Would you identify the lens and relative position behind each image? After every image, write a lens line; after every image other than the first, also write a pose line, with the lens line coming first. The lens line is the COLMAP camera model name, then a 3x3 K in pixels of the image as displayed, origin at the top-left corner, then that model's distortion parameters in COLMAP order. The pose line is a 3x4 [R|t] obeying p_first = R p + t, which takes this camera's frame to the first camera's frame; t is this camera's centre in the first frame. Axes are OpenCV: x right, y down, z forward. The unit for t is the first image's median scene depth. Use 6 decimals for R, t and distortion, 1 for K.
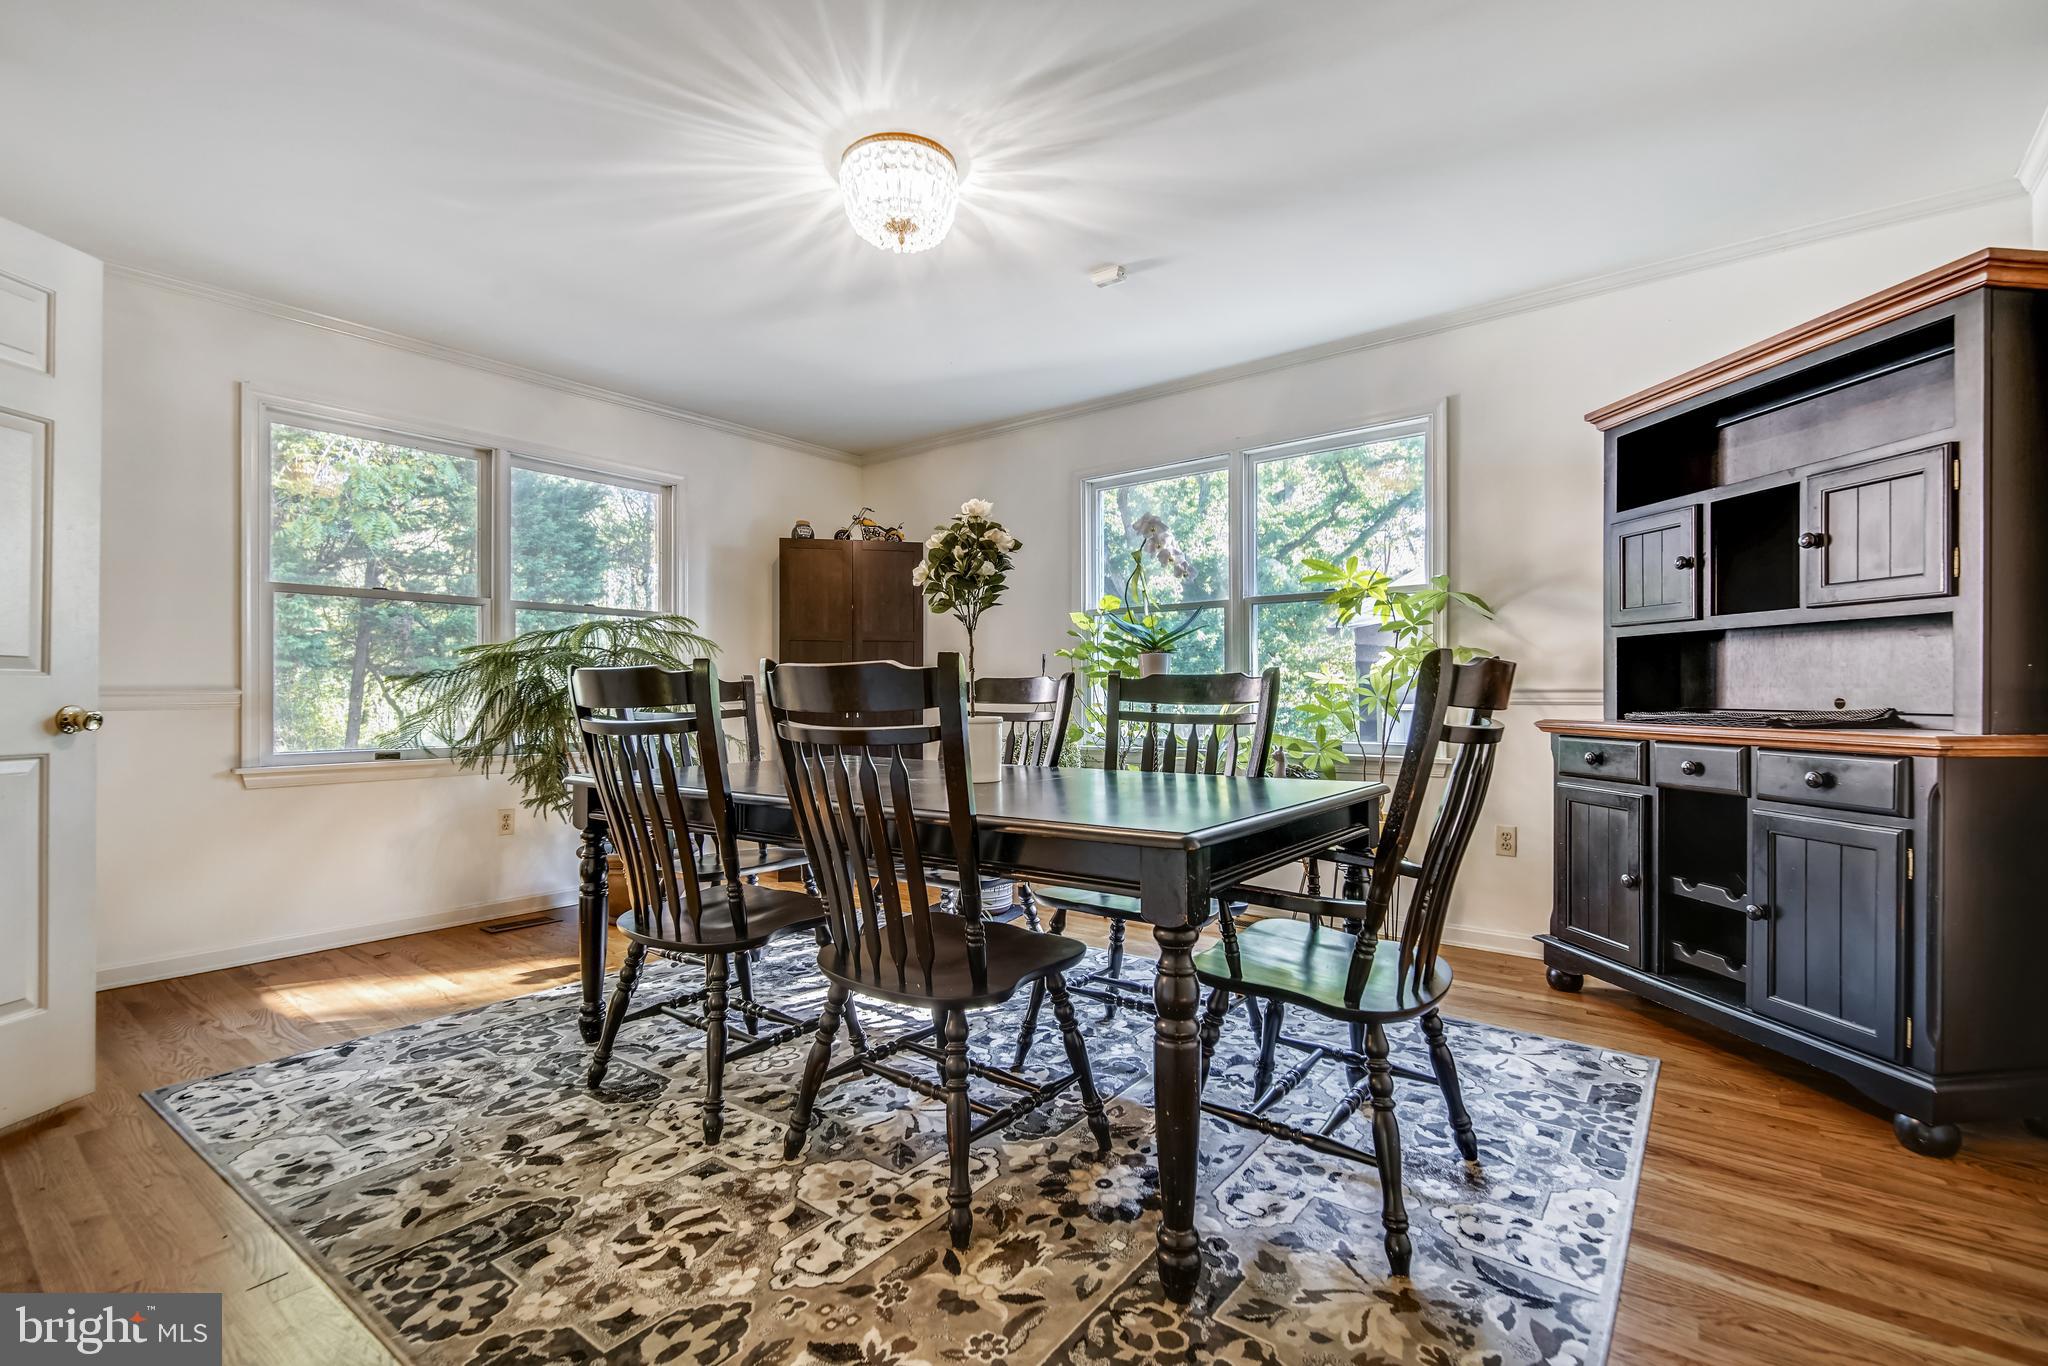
lens RADIAL K [[933.4, 0, 1018.4], [0, 933.4, 705.3], [0, 0, 1]] dist [0.030868, -0.015946]
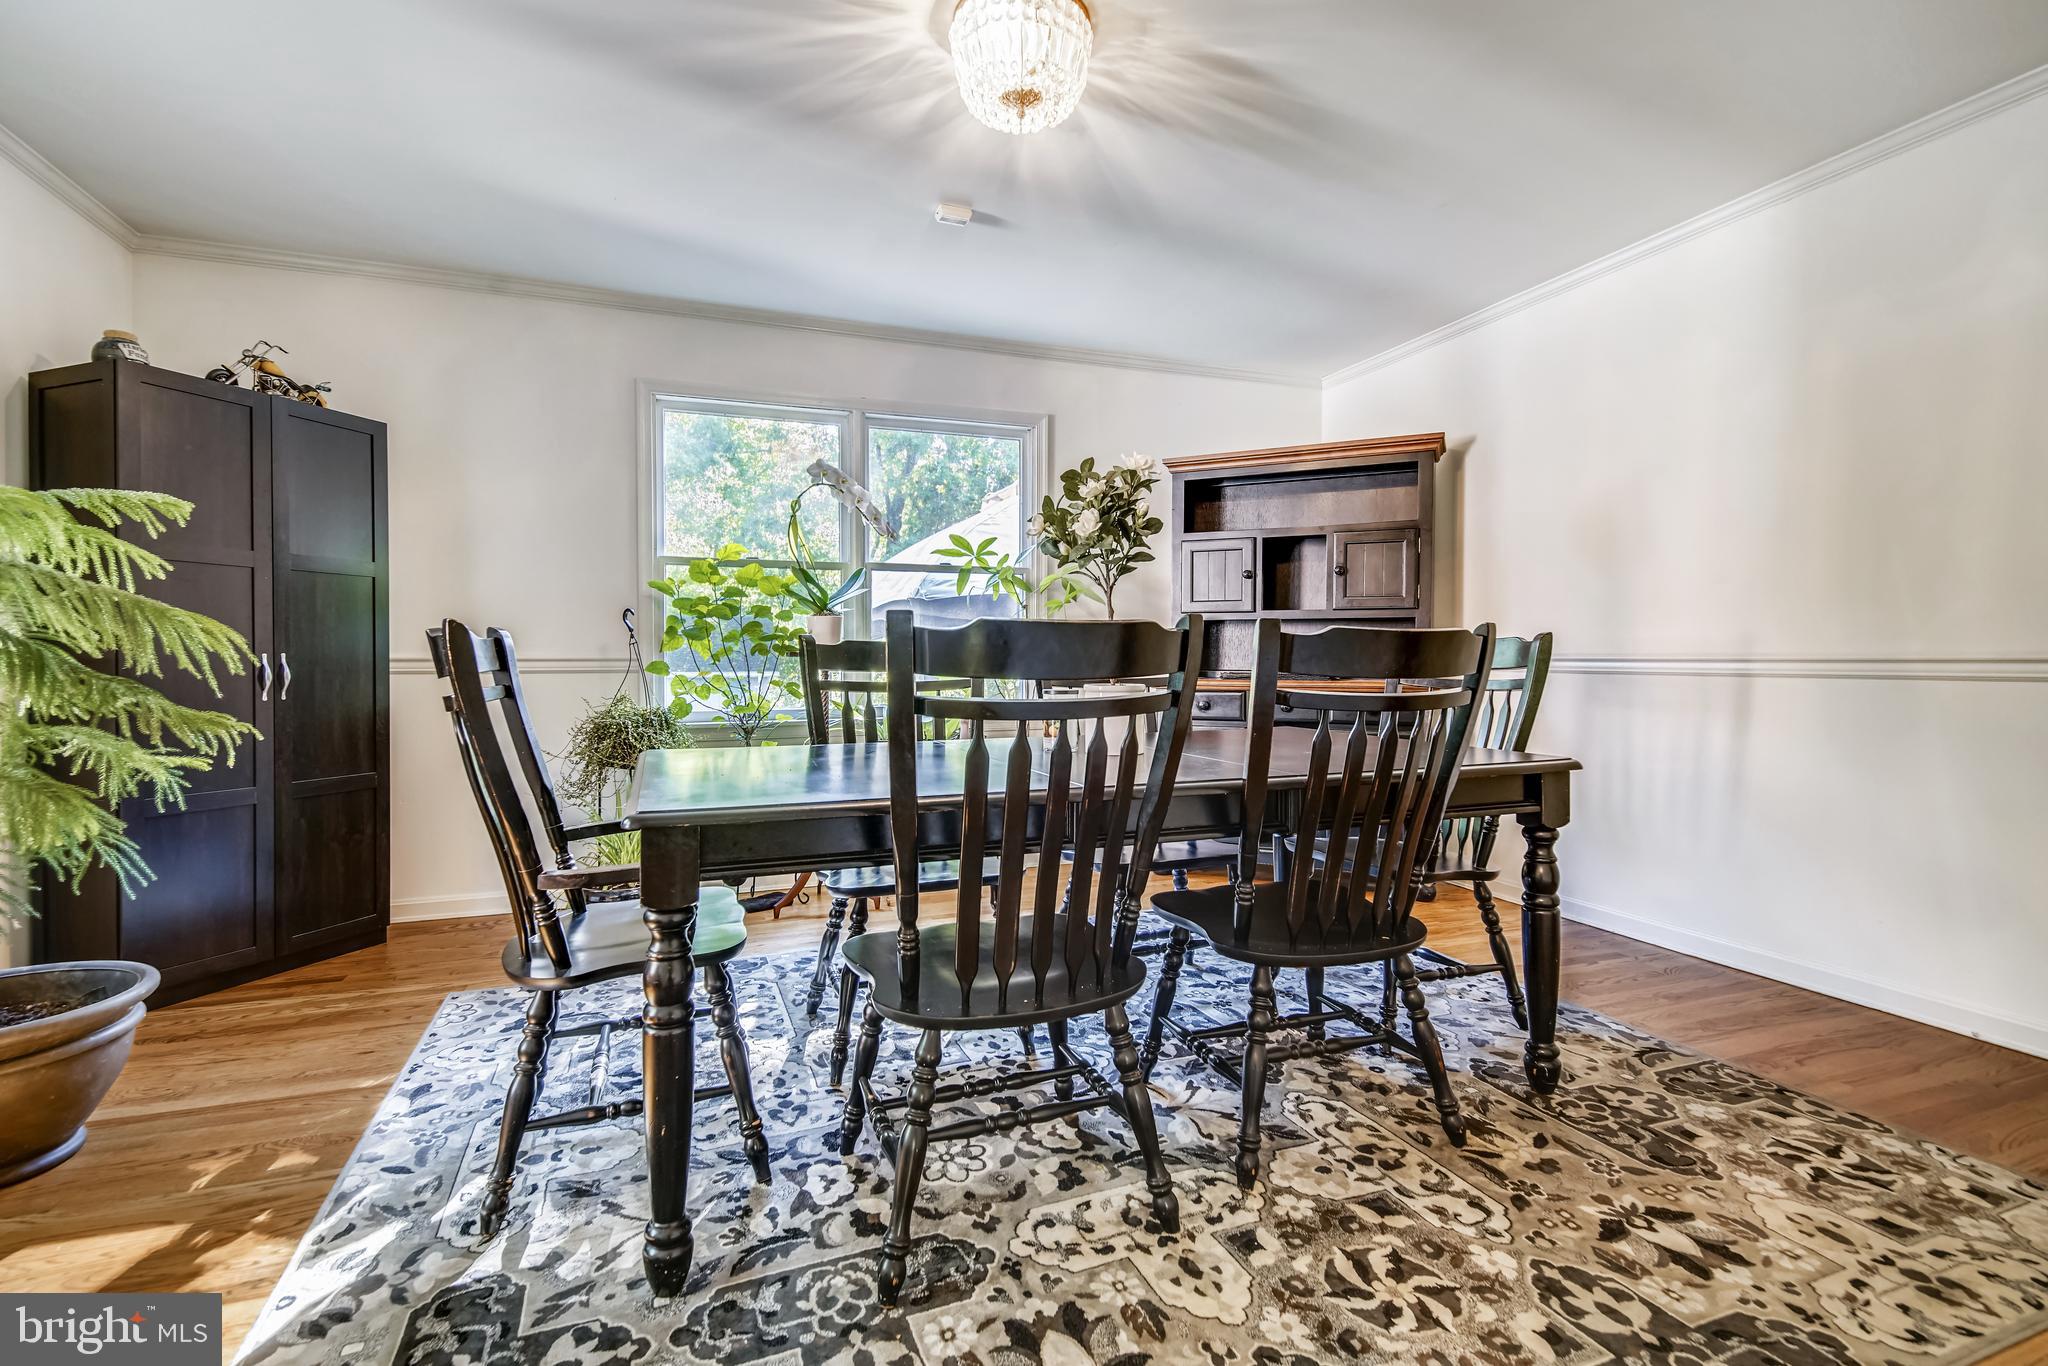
lens RADIAL K [[943.3, 0, 1029.3], [0, 943.3, 674.0], [0, 0, 1]] dist [0.024276, -0.016997]
pose [[0.510024, -0.004491, 0.860149, -0.790624], [0.010983, 0.999939, -0.001291, 0.007756], [-0.860090, 0.010106, 0.510042, 0.525923]]
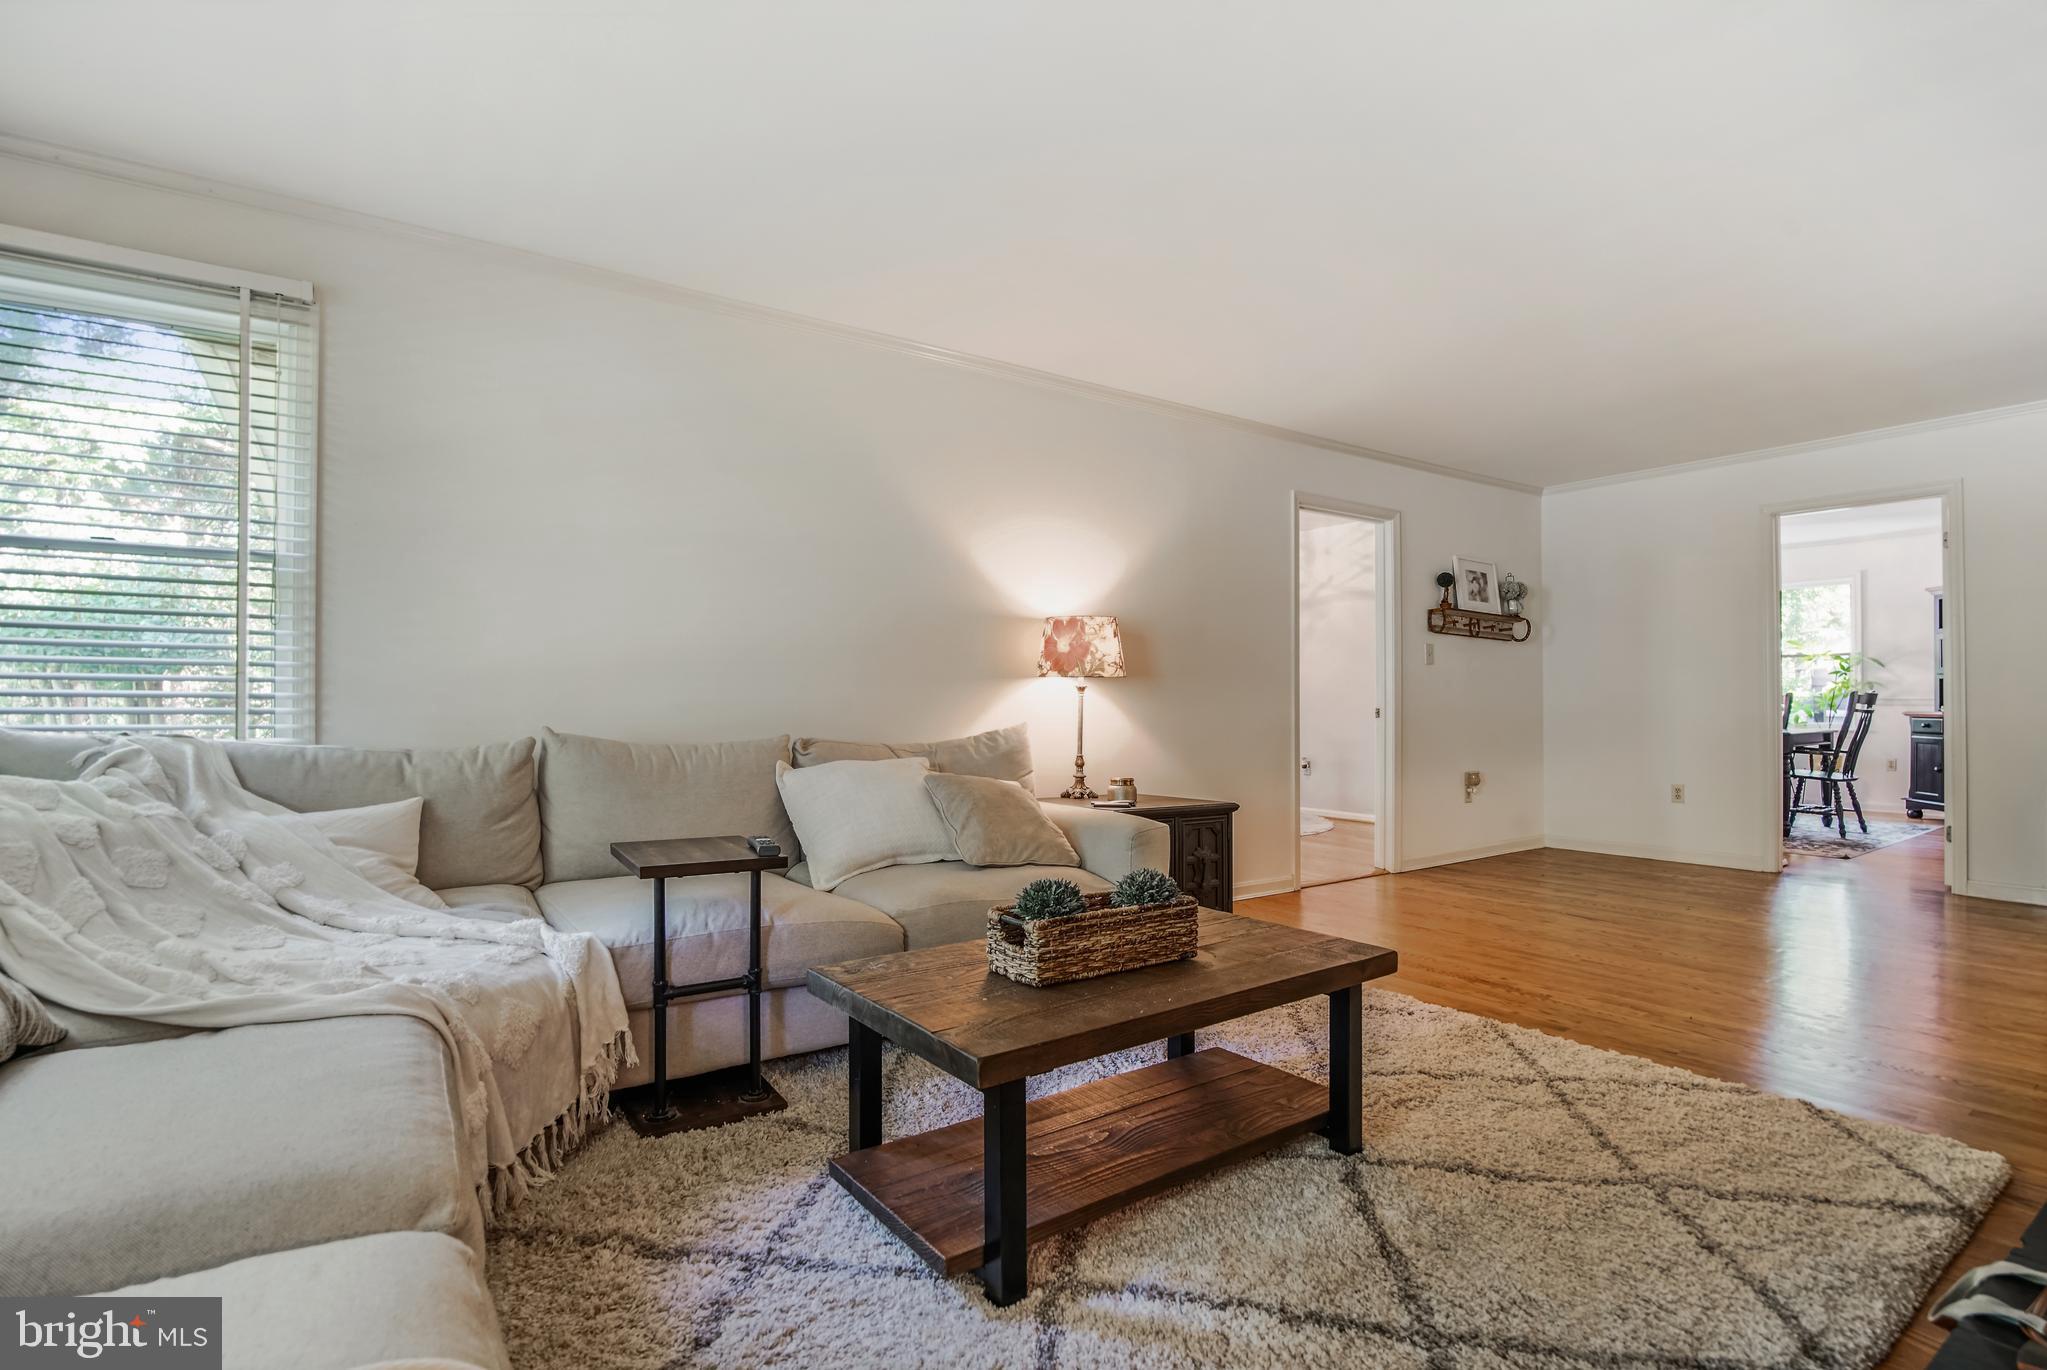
lens RADIAL K [[929.3, 0, 1018.7], [0, 929.3, 703.8], [0, 0, 1]] dist [0.031196, -0.015669]
pose [[0.954265, -0.003563, -0.298941, -1.107468], [-0.001183, 0.999876, -0.015695, 0.041683], [0.298960, 0.015331, 0.954142, -2.466045]]
